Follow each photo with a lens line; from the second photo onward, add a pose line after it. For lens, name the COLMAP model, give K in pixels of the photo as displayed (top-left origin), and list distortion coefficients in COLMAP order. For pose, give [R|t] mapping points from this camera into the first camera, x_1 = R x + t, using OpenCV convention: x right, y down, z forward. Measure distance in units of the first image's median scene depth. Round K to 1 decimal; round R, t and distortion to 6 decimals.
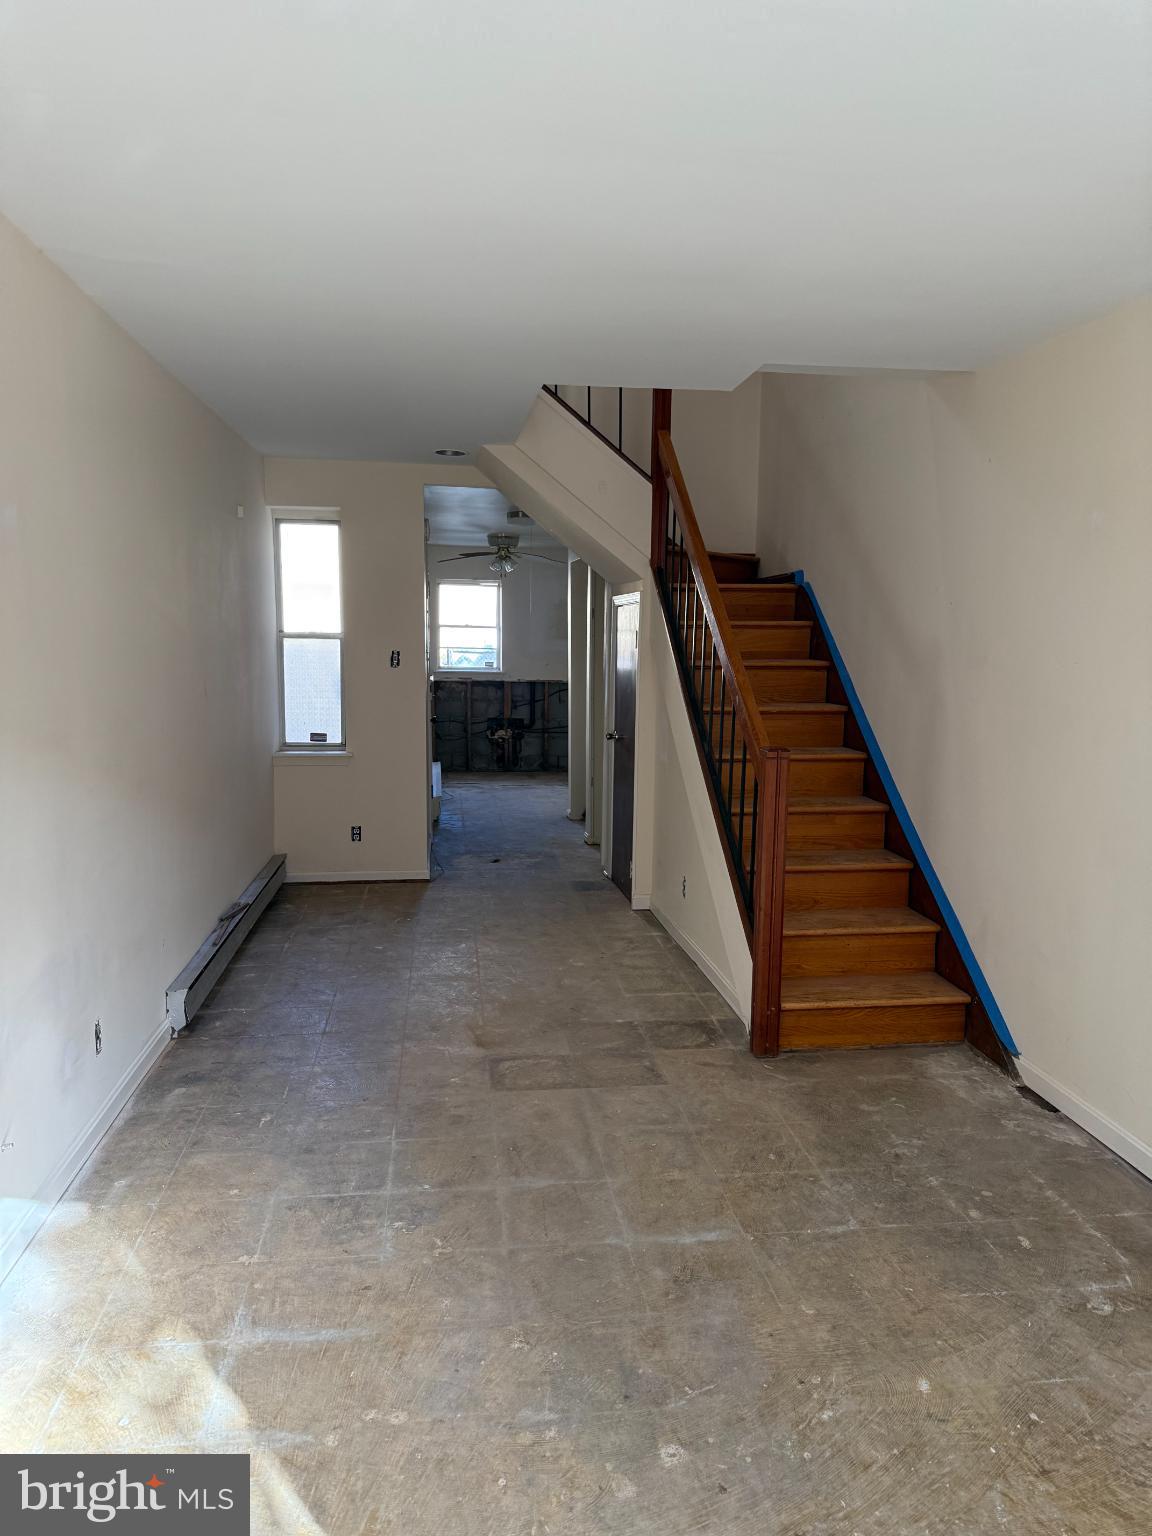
lens RADIAL K [[1093.7, 0, 576.0], [0, 1093.7, 768.0], [0, 0, 1]] dist [0.117916, -0.178422]
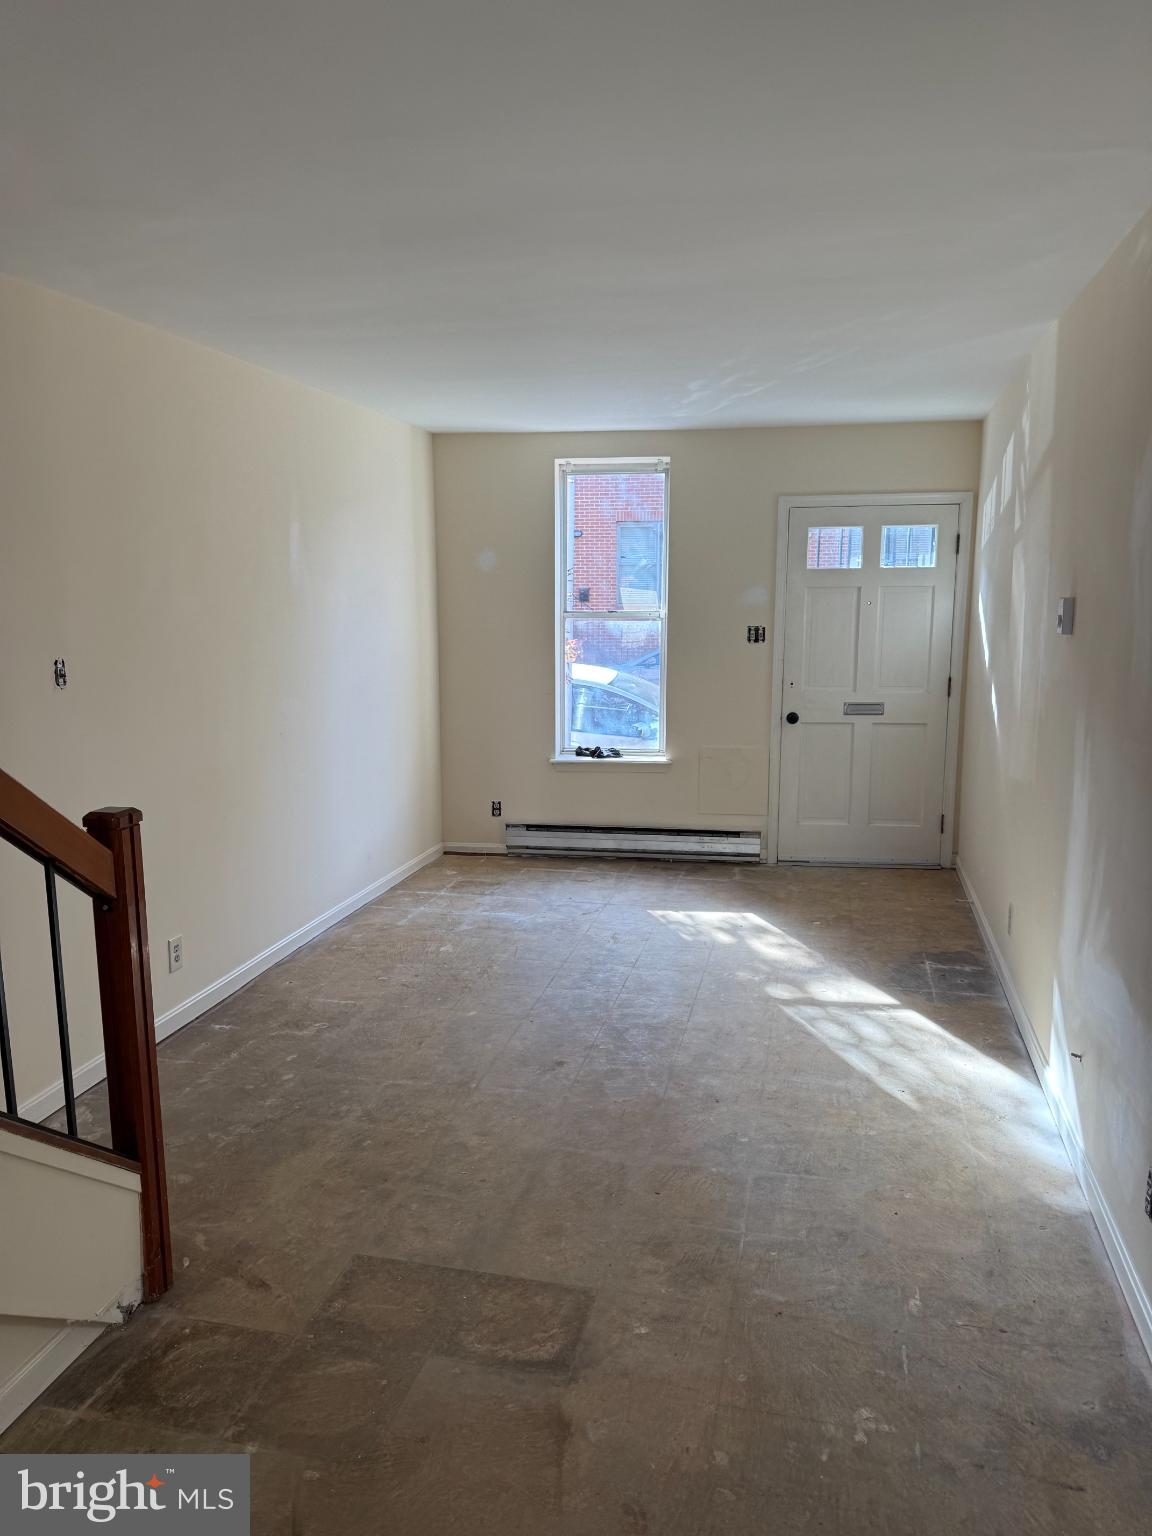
lens RADIAL K [[1093.7, 0, 576.0], [0, 1093.7, 768.0], [0, 0, 1]] dist [0.117916, -0.178422]
pose [[-0.939276, -0.061738, 0.337564, -0.319932], [0.034813, 0.961466, 0.272712, -0.242287], [-0.341393, 0.267903, -0.900932, 1.770990]]
